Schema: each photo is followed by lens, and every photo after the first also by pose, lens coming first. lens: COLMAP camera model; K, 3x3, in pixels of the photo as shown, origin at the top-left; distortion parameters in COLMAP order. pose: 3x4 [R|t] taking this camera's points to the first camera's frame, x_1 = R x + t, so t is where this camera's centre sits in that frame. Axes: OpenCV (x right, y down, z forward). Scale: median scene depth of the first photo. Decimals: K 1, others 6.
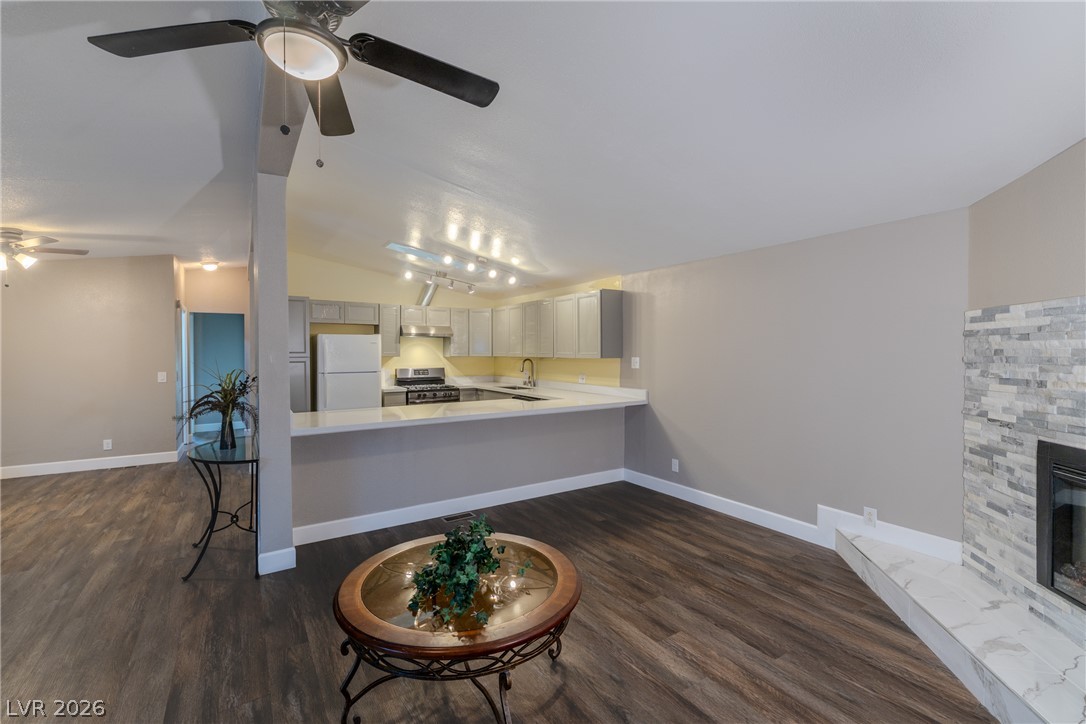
lens RADIAL K [[468.1, 0, 539.0], [0, 468.1, 357.7], [0, 0, 1]] dist [-0.002700, 0.000133]
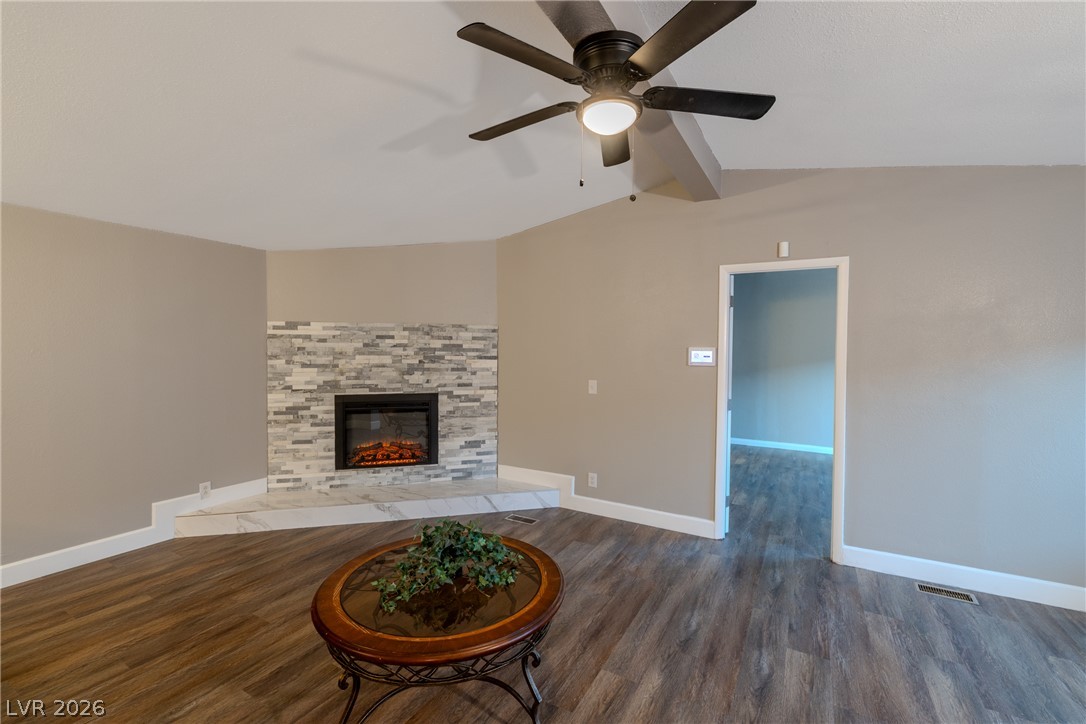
lens RADIAL K [[468.1, 0, 540.2], [0, 468.1, 357.7], [0, 0, 1]] dist [-0.002700, 0.000133]
pose [[-0.457302, -0.020030, 0.889086, -0.599488], [0.004252, 0.999686, 0.024709, -0.011941], [-0.889301, 0.015079, -0.457073, 0.673927]]
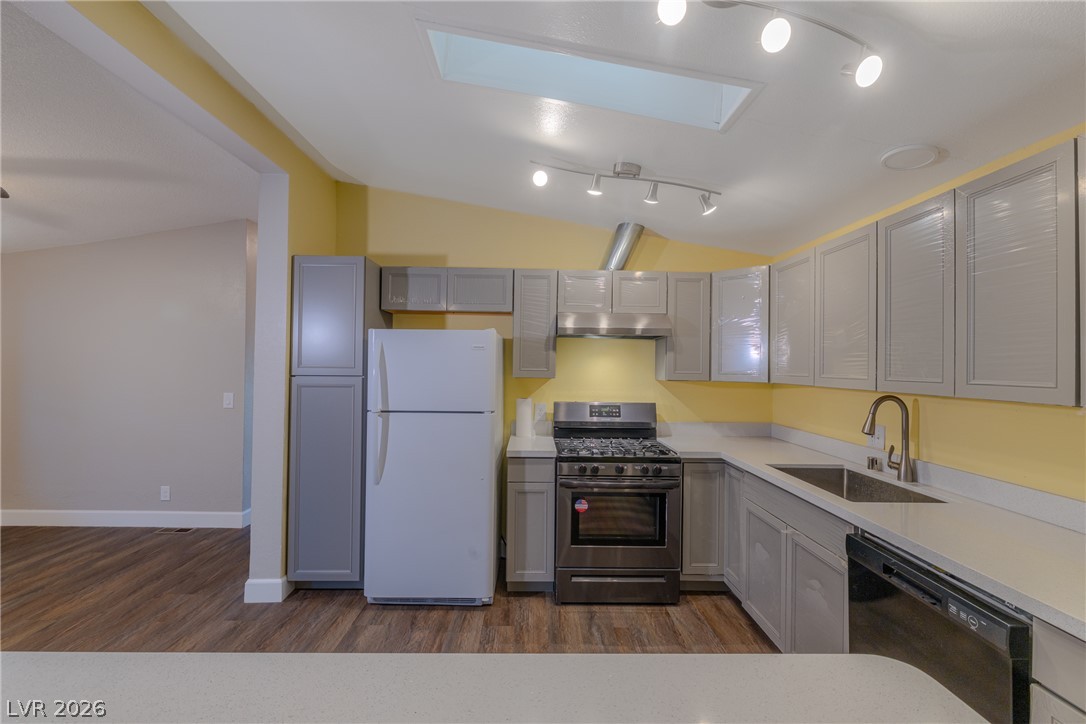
lens RADIAL K [[468.1, 0, 544.4], [0, 468.1, 359.0], [0, 0, 1]] dist [-0.002700, 0.000133]
pose [[0.848879, 0.005992, -0.528554, -0.101567], [-0.020998, 0.999529, -0.022392, -0.019737], [0.528171, 0.030107, 0.848604, 1.071293]]
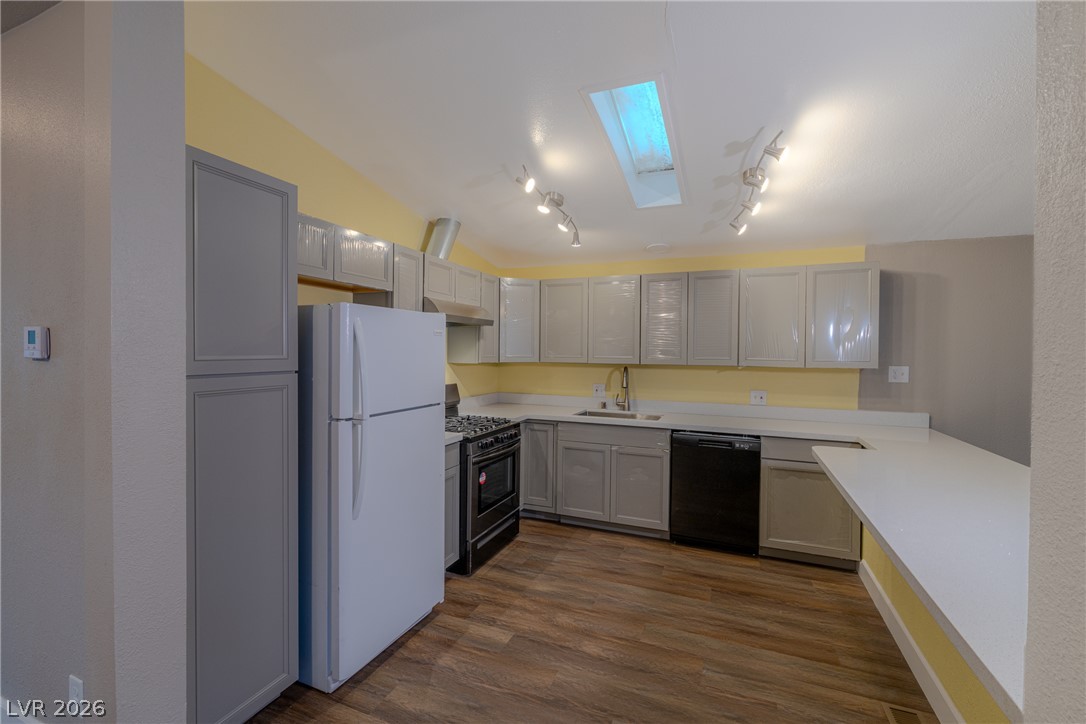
lens RADIAL K [[468.1, 0, 538.5], [0, 468.1, 358.5], [0, 0, 1]] dist [-0.002700, 0.000133]
pose [[0.822789, -0.000314, 0.568347, -0.845584], [-0.002553, 0.999988, 0.004247, -0.019089], [-0.568341, -0.004946, 0.822778, 1.006012]]
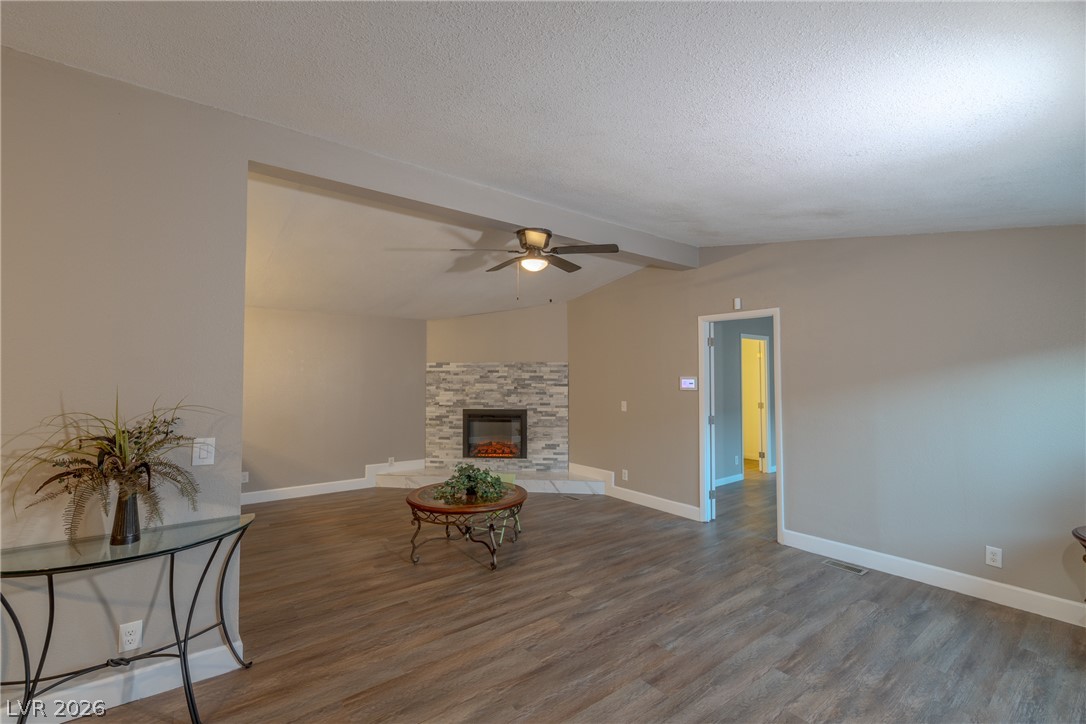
lens RADIAL K [[468.1, 0, 540.5], [0, 468.1, 359.5], [0, 0, 1]] dist [-0.002700, 0.000133]
pose [[-0.087151, 0.041001, 0.995351, -1.167046], [0.011802, 0.999125, -0.040123, -0.008379], [-0.996125, 0.008251, -0.087559, 0.459602]]
